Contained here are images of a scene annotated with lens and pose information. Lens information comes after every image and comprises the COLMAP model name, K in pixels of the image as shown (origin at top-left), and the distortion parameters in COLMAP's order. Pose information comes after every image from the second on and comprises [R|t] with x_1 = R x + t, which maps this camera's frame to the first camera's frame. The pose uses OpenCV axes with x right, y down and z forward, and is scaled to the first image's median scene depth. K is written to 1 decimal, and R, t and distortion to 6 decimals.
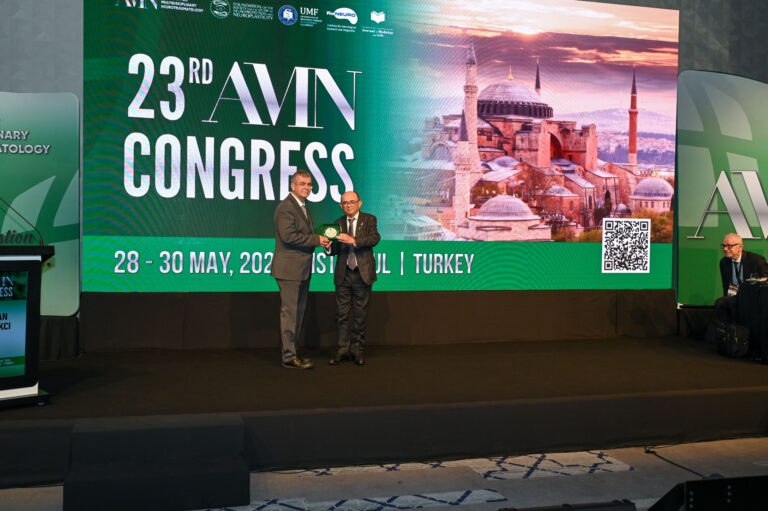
lens RADIAL K [[722.2, 0, 366.8], [0, 722.2, 249.5], [0, 0, 1]] dist [0.014377, -0.005867]
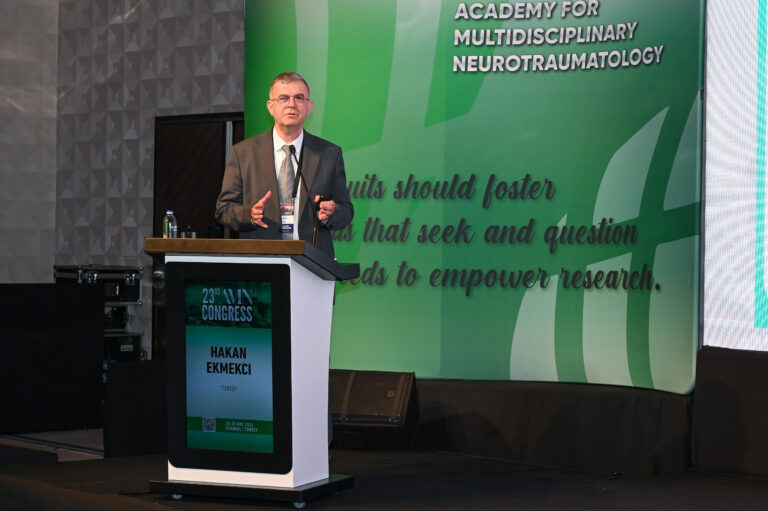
lens RADIAL K [[2026.6, 0, 338.3], [0, 2026.6, 277.6], [0, 0, 1]] dist [-0.042117, -0.266360]
pose [[0.423474, 0.018207, -0.905725, 0.687152], [-0.022004, 0.999710, 0.009808, 0.005285], [0.905641, 0.015776, 0.423752, 0.207134]]
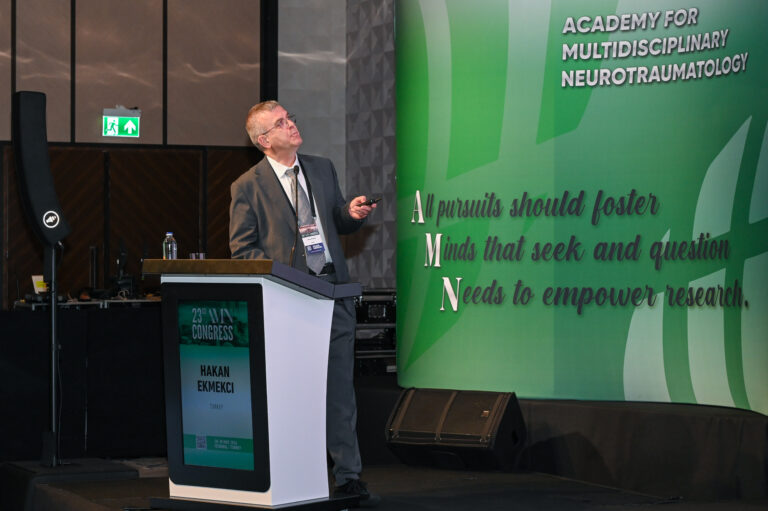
lens RADIAL K [[1998.9, 0, 384.0], [0, 1998.9, 255.5], [0, 0, 1]] dist [-0.074229, -0.191612]
pose [[0.181680, -0.006677, -0.983335, 0.764591], [-0.010755, 0.999904, -0.008777, 0.002972], [0.983299, 0.012170, 0.181590, 0.505406]]
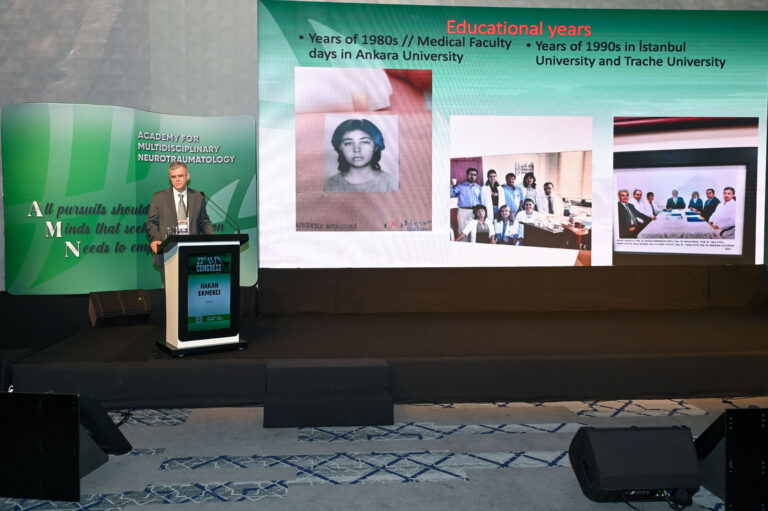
lens RADIAL K [[646.1, 0, 364.8], [0, 646.1, 241.1], [0, 0, 1]] dist [0.017408, -0.004341]
pose [[0.983177, -0.010071, -0.182380, 0.004639], [0.013015, 0.999803, 0.014953, -0.004537], [0.182193, -0.017075, 0.983114, -0.103561]]
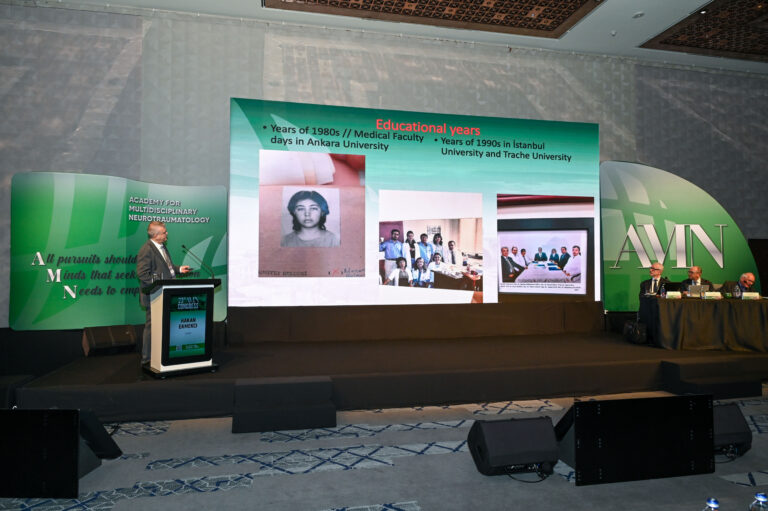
lens RADIAL K [[505.2, 0, 384.0], [0, 505.2, 255.5], [0, 0, 1]] dist [-0.004675, -0.005179]
pose [[0.999080, -0.015022, -0.040162, 0.003970], [0.013272, 0.998966, -0.043492, -0.002155], [0.040774, 0.042919, 0.998246, -0.121712]]
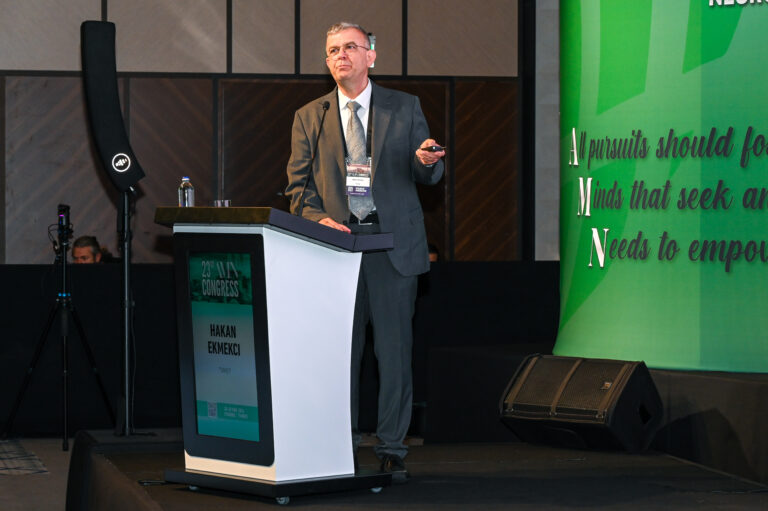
lens RADIAL K [[2364.9, 0, 384.0], [0, 2364.9, 255.5], [0, 0, 1]] dist [-0.073115, -0.041804]
pose [[-0.035475, 0.015793, -0.999246, 0.833381], [-0.013362, 0.999778, 0.016276, 0.000390], [0.999281, 0.013930, -0.035256, 0.731025]]
